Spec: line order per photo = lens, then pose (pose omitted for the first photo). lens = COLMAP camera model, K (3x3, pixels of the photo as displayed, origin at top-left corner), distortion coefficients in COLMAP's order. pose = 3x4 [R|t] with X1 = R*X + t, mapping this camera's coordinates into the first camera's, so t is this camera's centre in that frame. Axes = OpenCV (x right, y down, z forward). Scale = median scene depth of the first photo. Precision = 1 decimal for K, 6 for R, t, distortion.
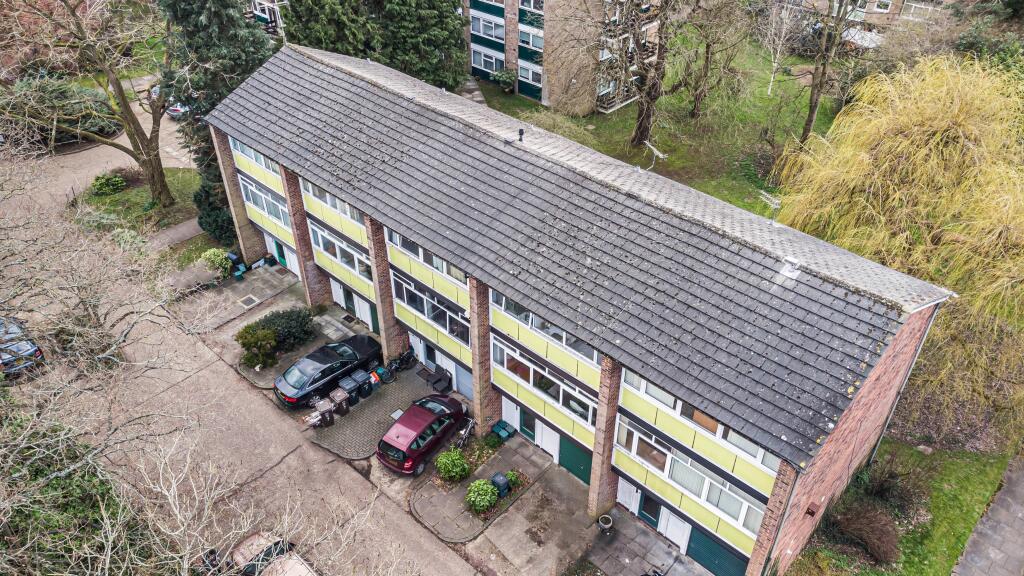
lens RADIAL K [[759.5, 0, 512.0], [0, 759.5, 288.0], [0, 0, 1]] dist [0.044285, -0.003168]
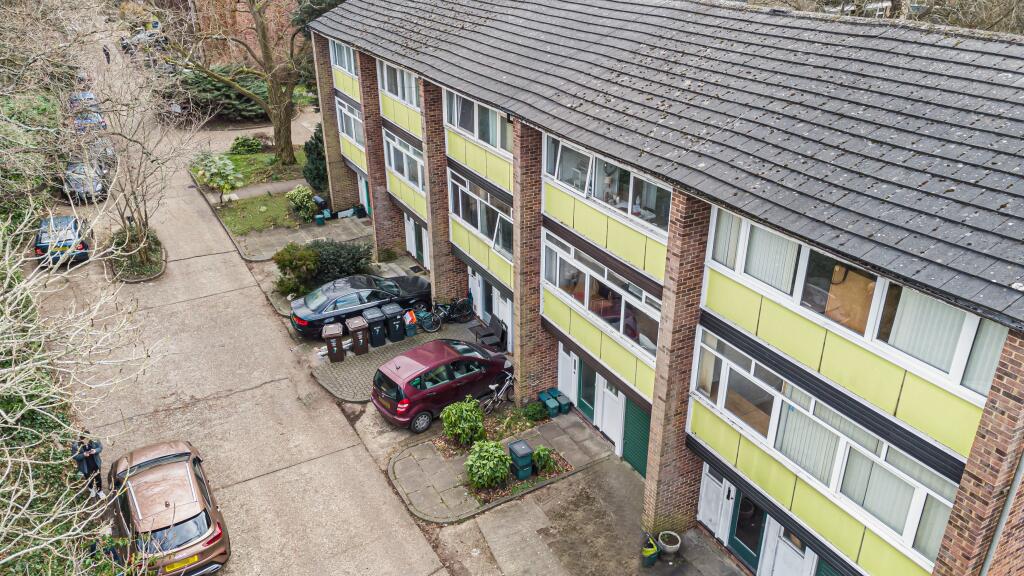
lens RADIAL K [[759.5, 0, 512.0], [0, 759.5, 288.0], [0, 0, 1]] dist [0.044285, -0.003168]
pose [[0.951896, 0.130290, -0.277343, 0.136134], [-0.180481, 0.969837, -0.163837, 0.219027], [0.247631, 0.206011, 0.946699, 0.339857]]
